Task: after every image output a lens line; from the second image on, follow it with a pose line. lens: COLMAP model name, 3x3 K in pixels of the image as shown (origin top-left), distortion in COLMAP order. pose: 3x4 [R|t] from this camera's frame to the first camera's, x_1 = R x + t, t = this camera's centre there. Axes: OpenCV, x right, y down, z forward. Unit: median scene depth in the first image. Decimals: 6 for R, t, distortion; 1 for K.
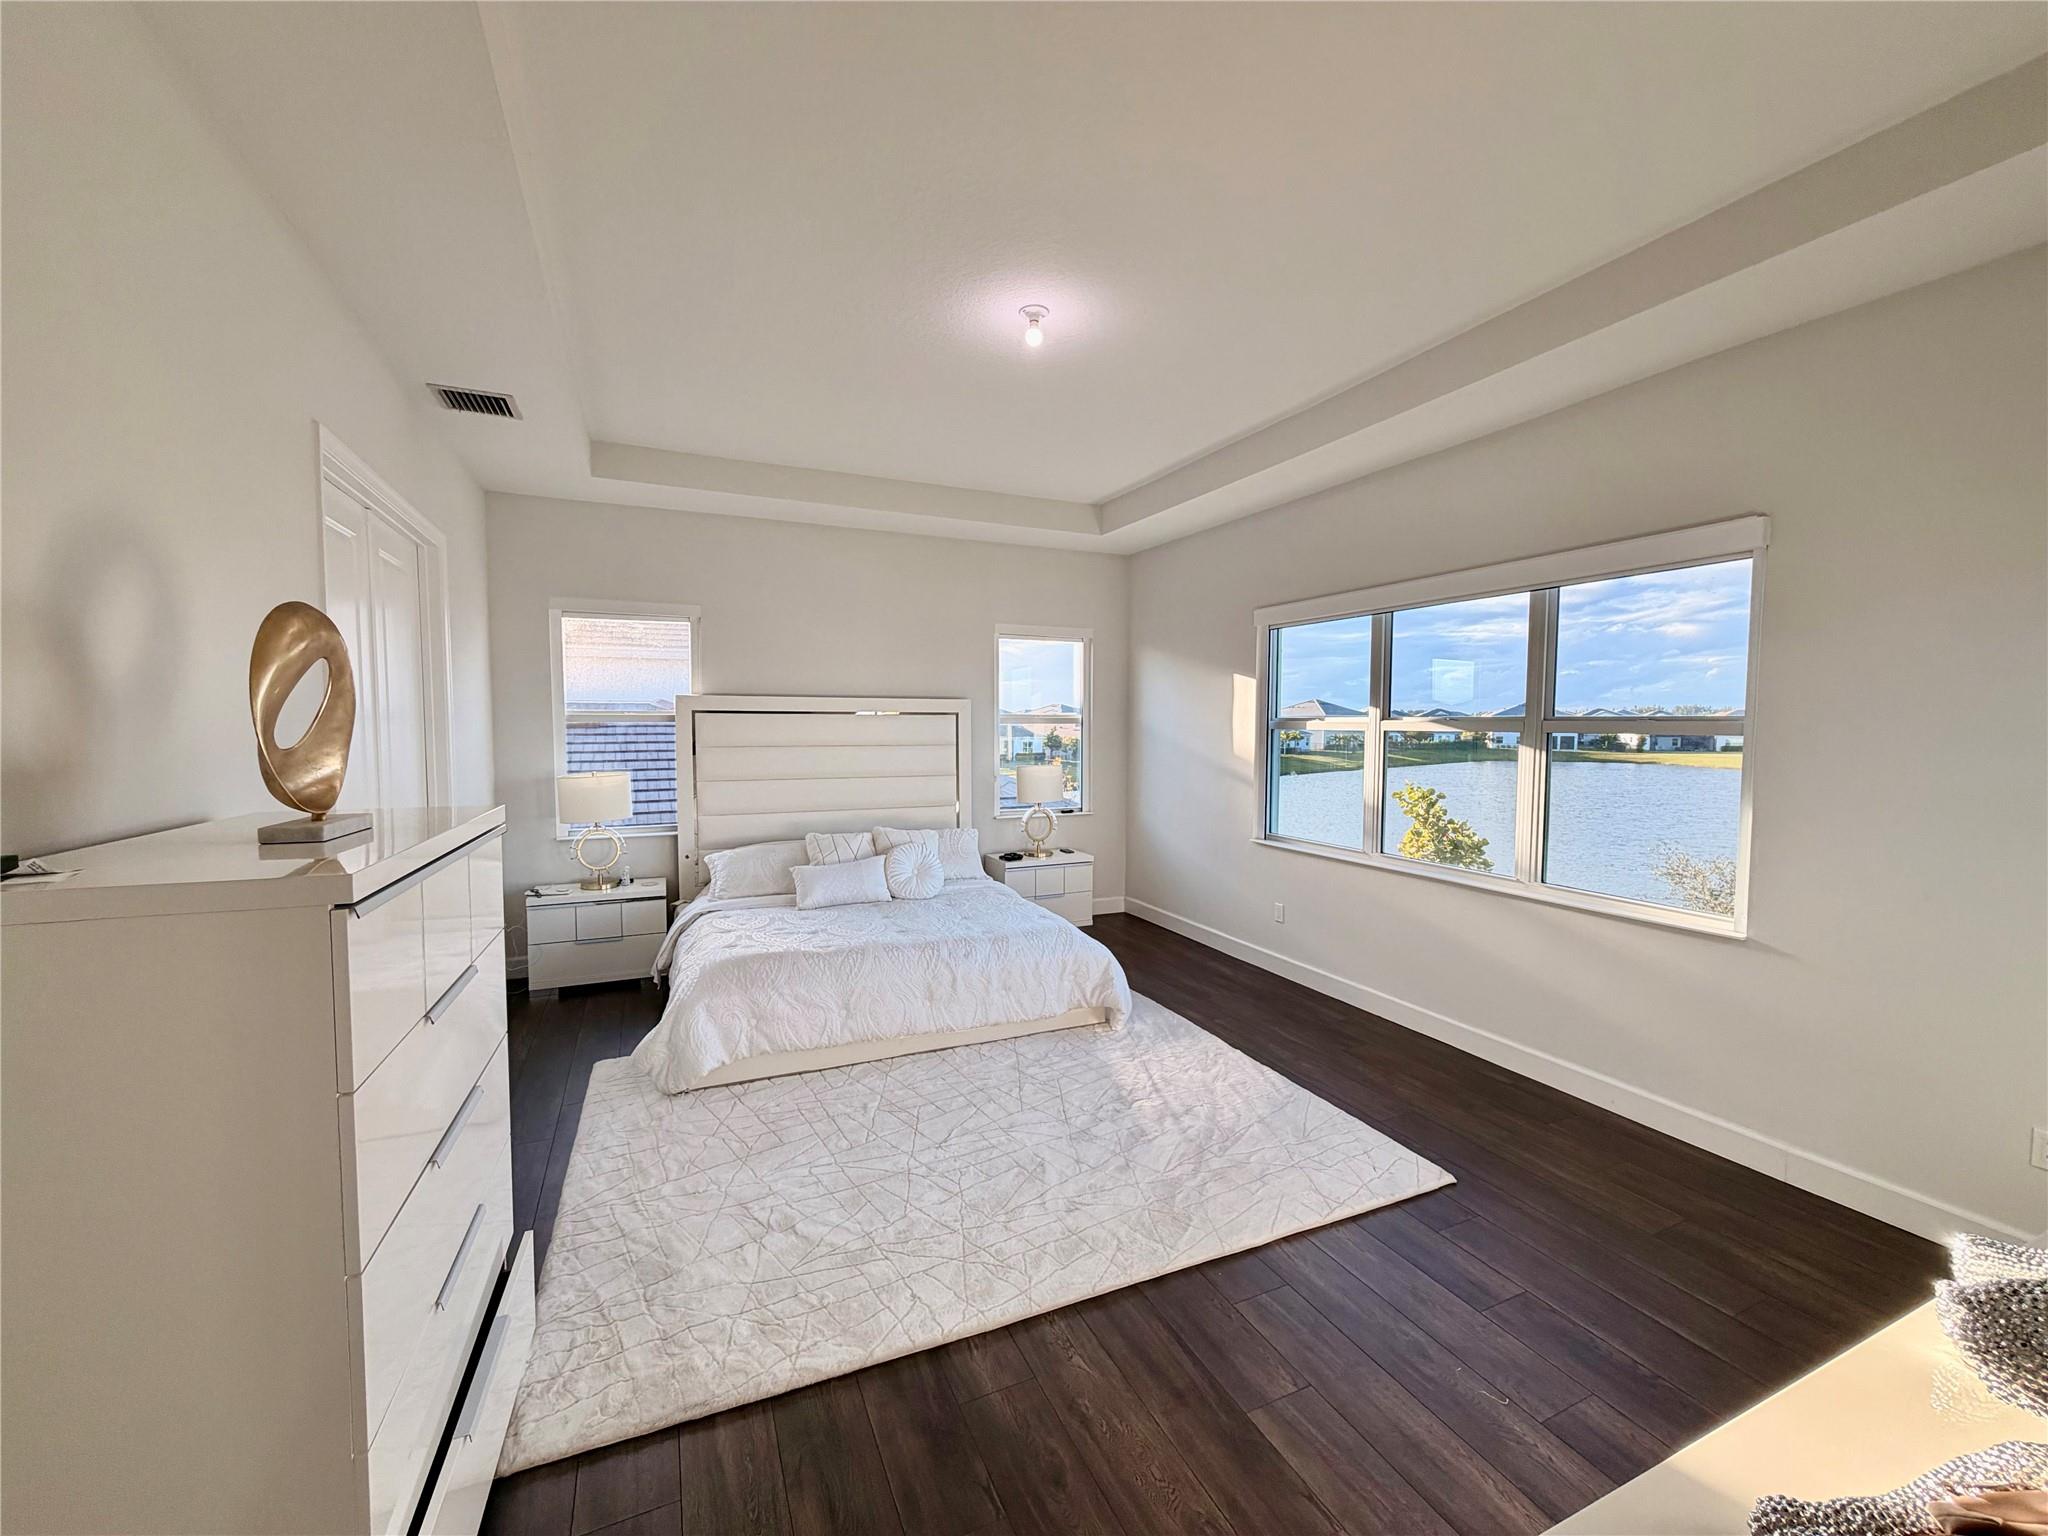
lens RADIAL K [[811.8, 0, 1029.7], [0, 811.8, 768.7], [0, 0, 1]] dist [-0.000243, 0.000140]
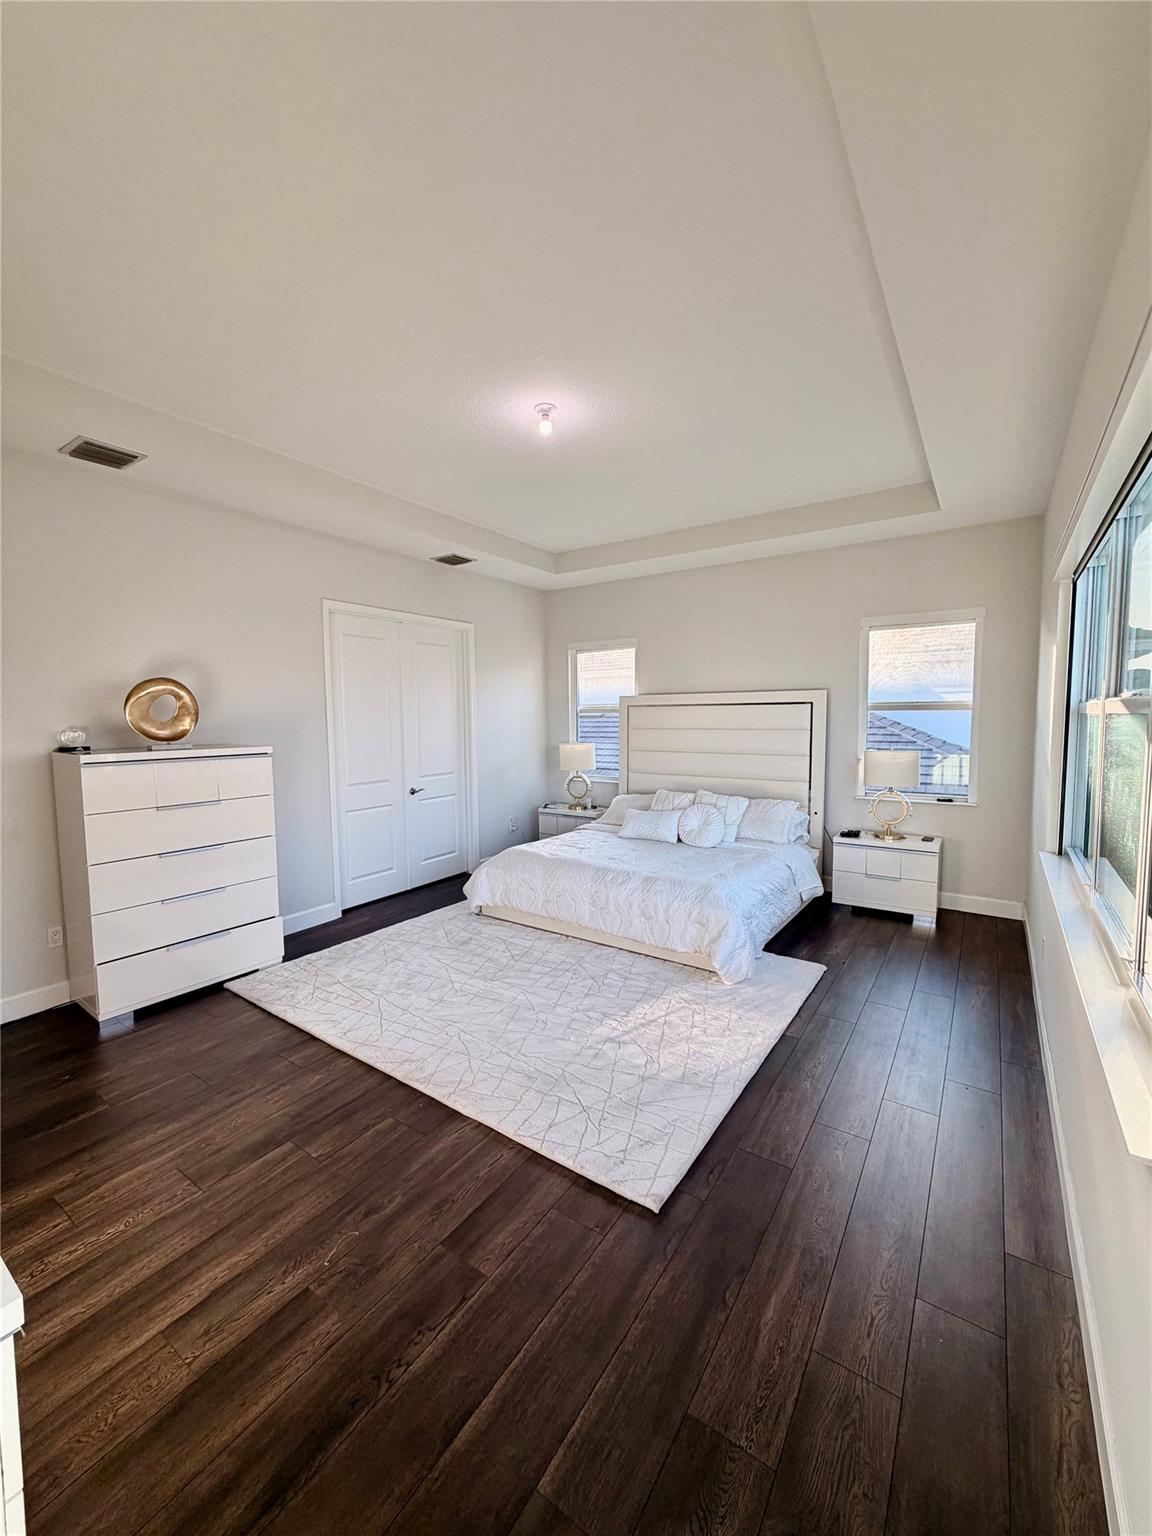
lens RADIAL K [[608.8, 0, 574.2], [0, 608.8, 765.0], [0, 0, 1]] dist [-0.000243, 0.000140]
pose [[0.517491, 0.059127, -0.853643, 0.678003], [-0.038905, 0.998204, 0.045555, -0.007924], [0.854804, 0.009637, 0.518862, 0.376425]]
